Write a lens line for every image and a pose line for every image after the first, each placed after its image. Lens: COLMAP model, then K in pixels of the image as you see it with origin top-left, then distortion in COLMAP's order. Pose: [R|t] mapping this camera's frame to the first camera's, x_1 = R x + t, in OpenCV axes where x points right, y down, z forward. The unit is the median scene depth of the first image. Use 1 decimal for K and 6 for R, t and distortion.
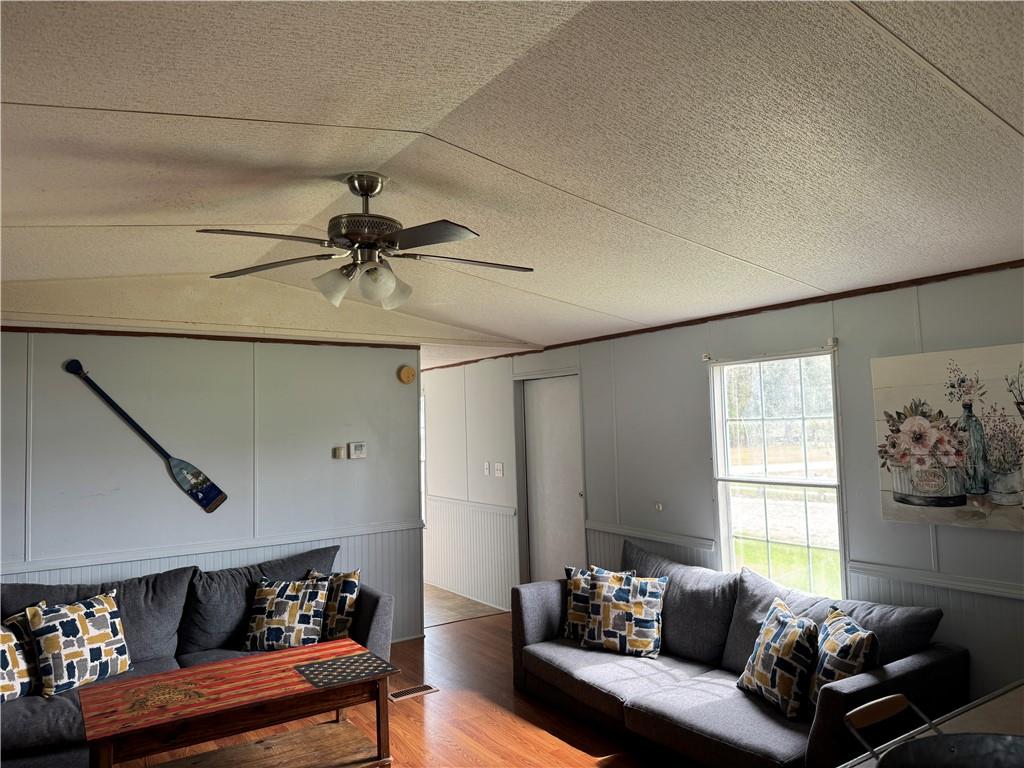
lens RADIAL K [[719.9, 0, 511.9], [0, 719.9, 383.1], [0, 0, 1]] dist [-0.014299, 0.003543]
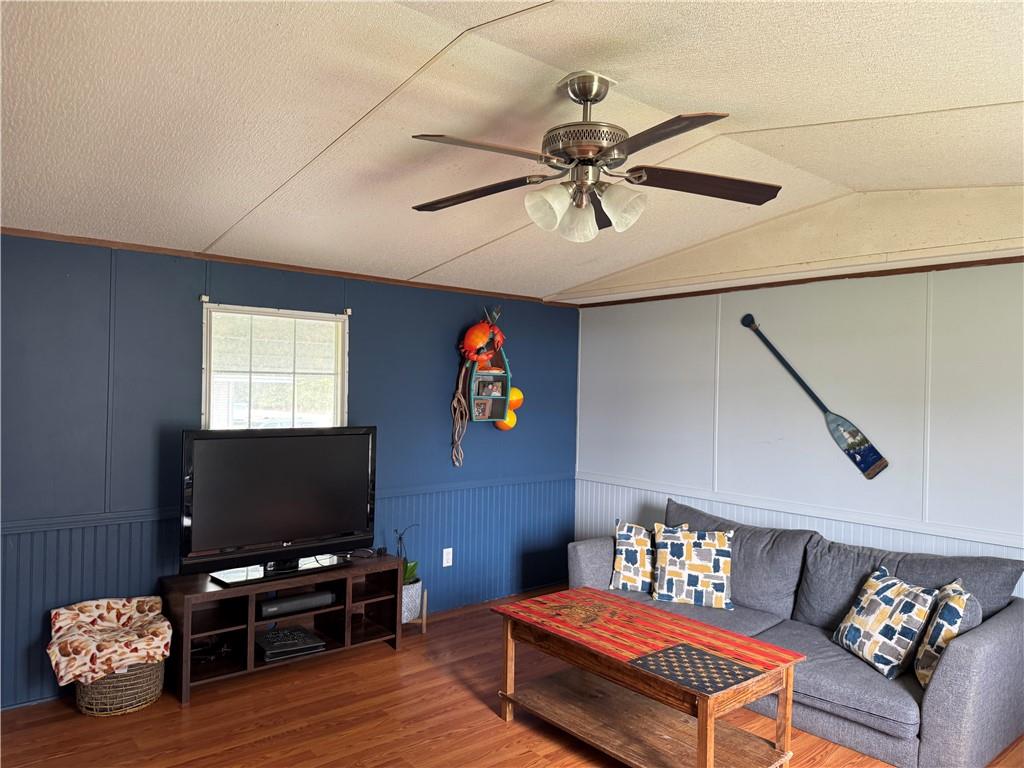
lens RADIAL K [[719.9, 0, 512.5], [0, 719.9, 383.9], [0, 0, 1]] dist [-0.014299, 0.003543]
pose [[0.094021, 0.021145, -0.995346, 0.494966], [0.038514, 0.998949, 0.024859, 0.036792], [0.994825, -0.040672, 0.093108, 0.634211]]
